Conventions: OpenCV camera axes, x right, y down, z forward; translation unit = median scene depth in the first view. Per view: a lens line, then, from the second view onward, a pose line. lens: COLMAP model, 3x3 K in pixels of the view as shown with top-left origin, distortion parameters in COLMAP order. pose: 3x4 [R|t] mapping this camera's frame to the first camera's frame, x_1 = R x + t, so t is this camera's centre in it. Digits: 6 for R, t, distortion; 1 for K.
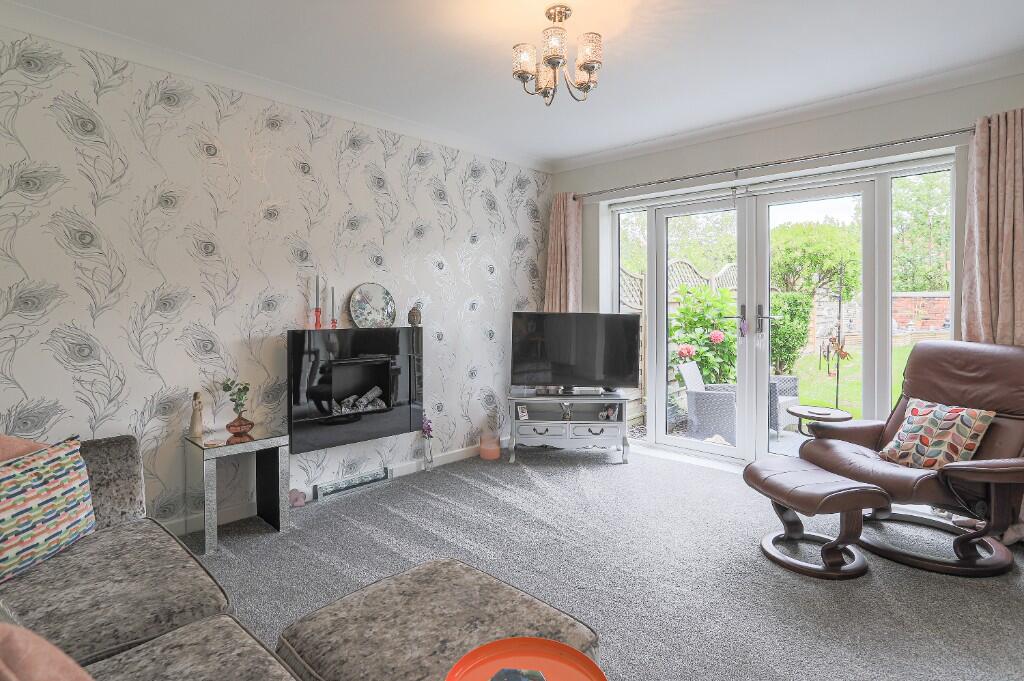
lens RADIAL K [[539.3, 0, 531.7], [0, 539.3, 320.2], [0, 0, 1]] dist [-0.057957, 0.032082]
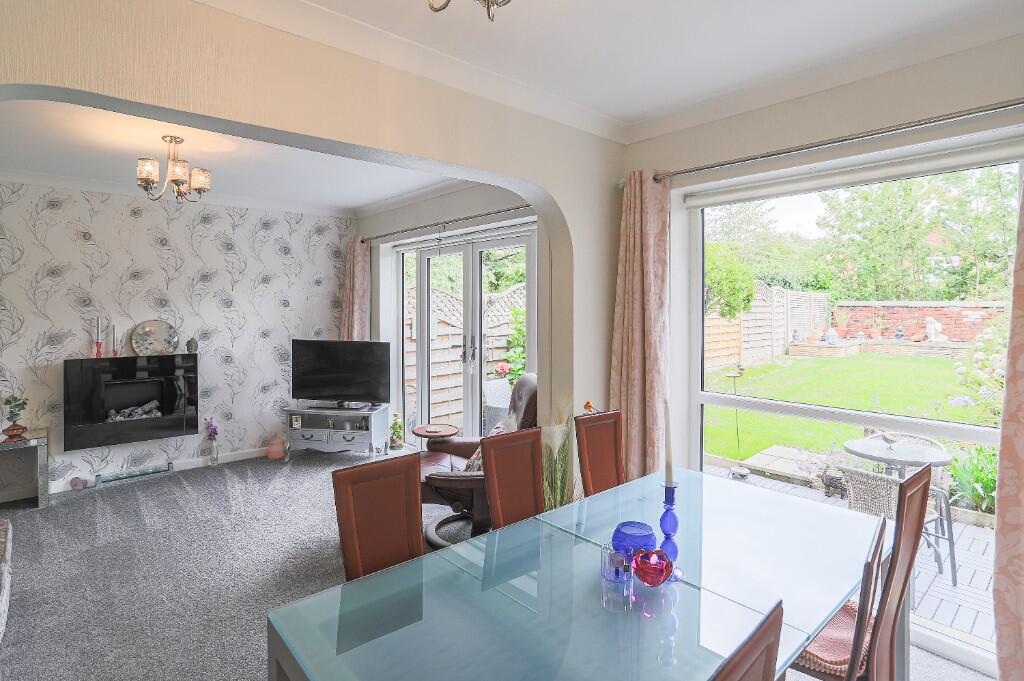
lens RADIAL K [[539.3, 0, 531.7], [0, 539.3, 320.2], [0, 0, 1]] dist [-0.057957, 0.032082]
pose [[0.995872, 0.002374, -0.090737, 0.707510], [-0.002082, 0.999992, 0.003307, -0.073132], [0.090744, -0.003104, 0.995869, -0.183238]]
